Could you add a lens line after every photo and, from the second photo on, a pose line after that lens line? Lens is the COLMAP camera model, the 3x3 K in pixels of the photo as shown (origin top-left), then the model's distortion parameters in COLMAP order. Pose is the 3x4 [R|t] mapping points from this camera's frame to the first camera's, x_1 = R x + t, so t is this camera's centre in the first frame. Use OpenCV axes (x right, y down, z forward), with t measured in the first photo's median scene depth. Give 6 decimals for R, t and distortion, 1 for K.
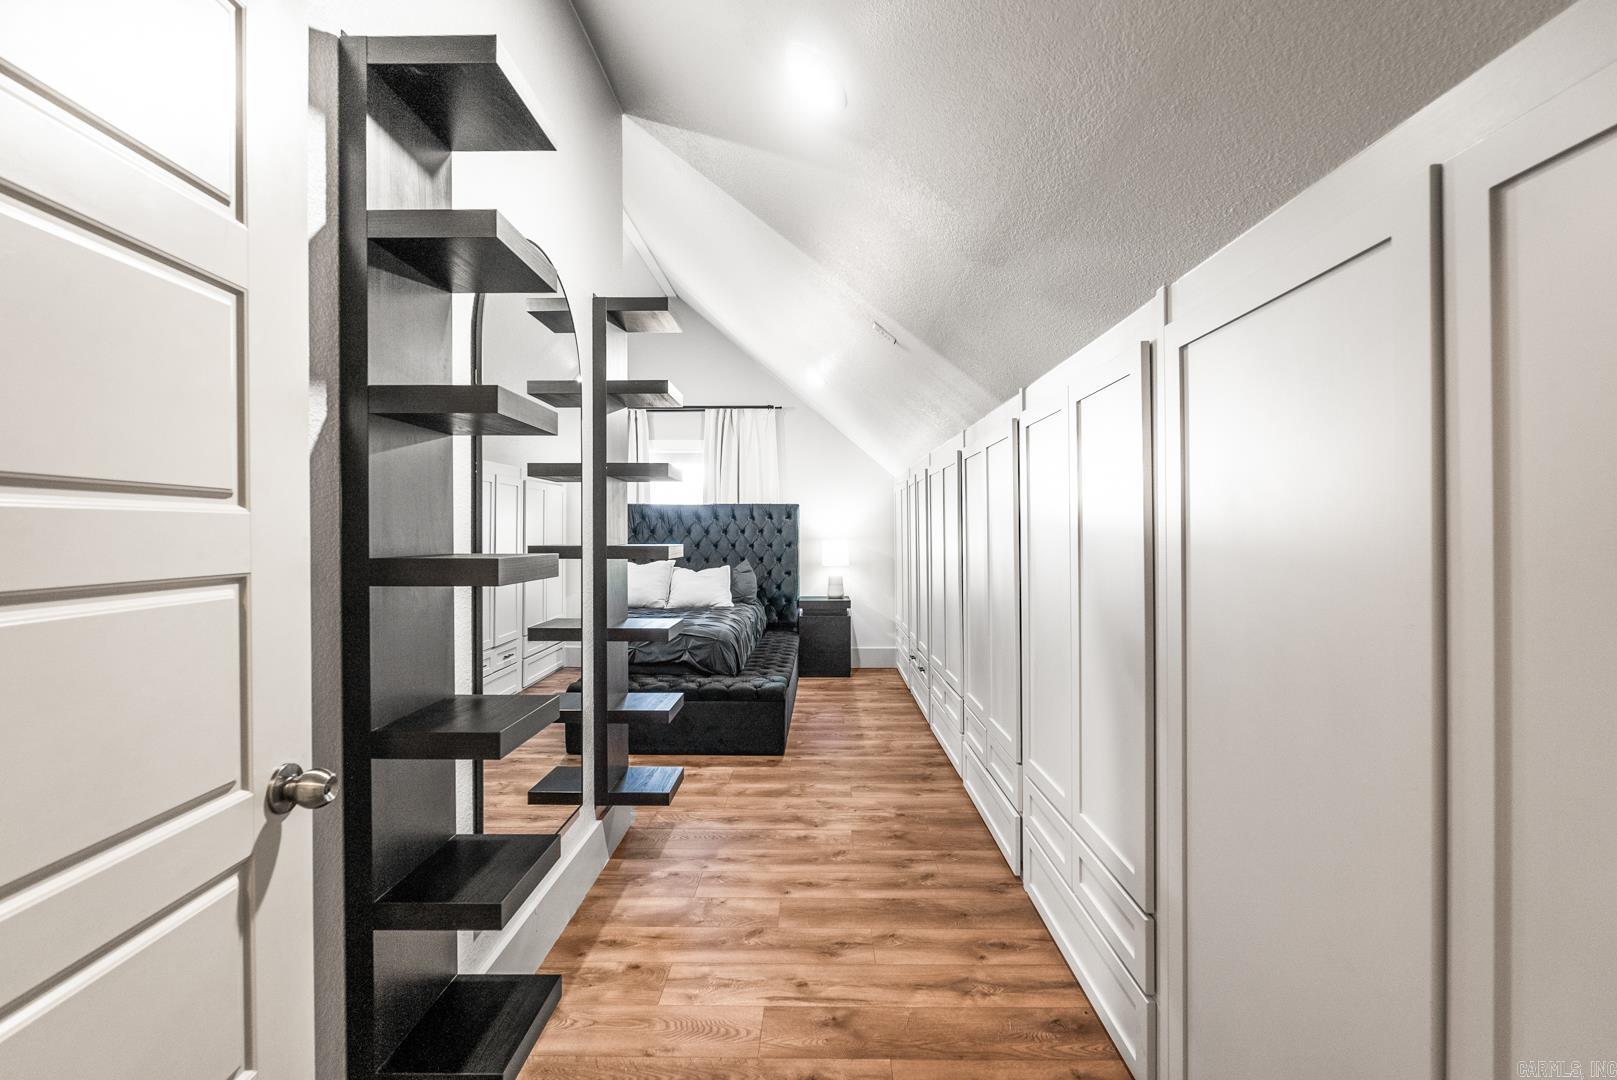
lens RADIAL K [[722.2, 0, 810.7], [0, 722.2, 536.1], [0, 0, 1]] dist [-0.009735, -0.000514]
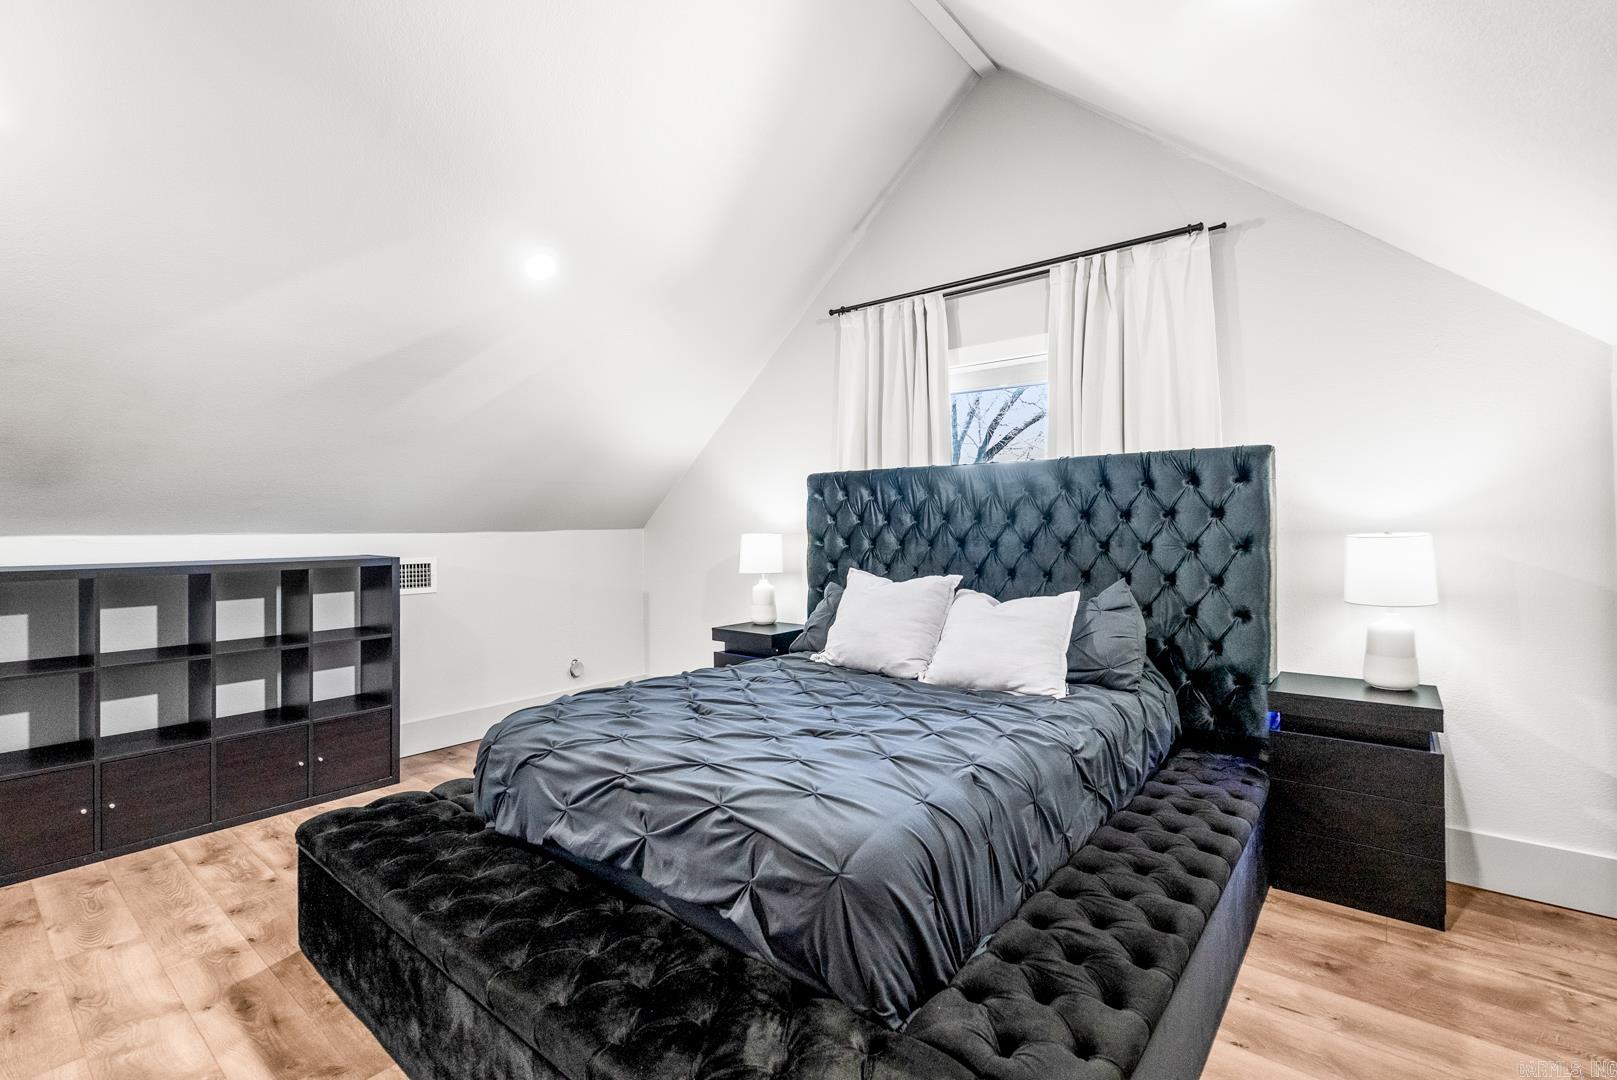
lens RADIAL K [[722.2, 0, 805.2], [0, 722.2, 524.3], [0, 0, 1]] dist [-0.009735, -0.000514]
pose [[0.781962, -0.008029, -0.623275, 0.029491], [0.003258, 0.999956, -0.008793, 0.002765], [0.623318, 0.004845, 0.781953, 0.525716]]
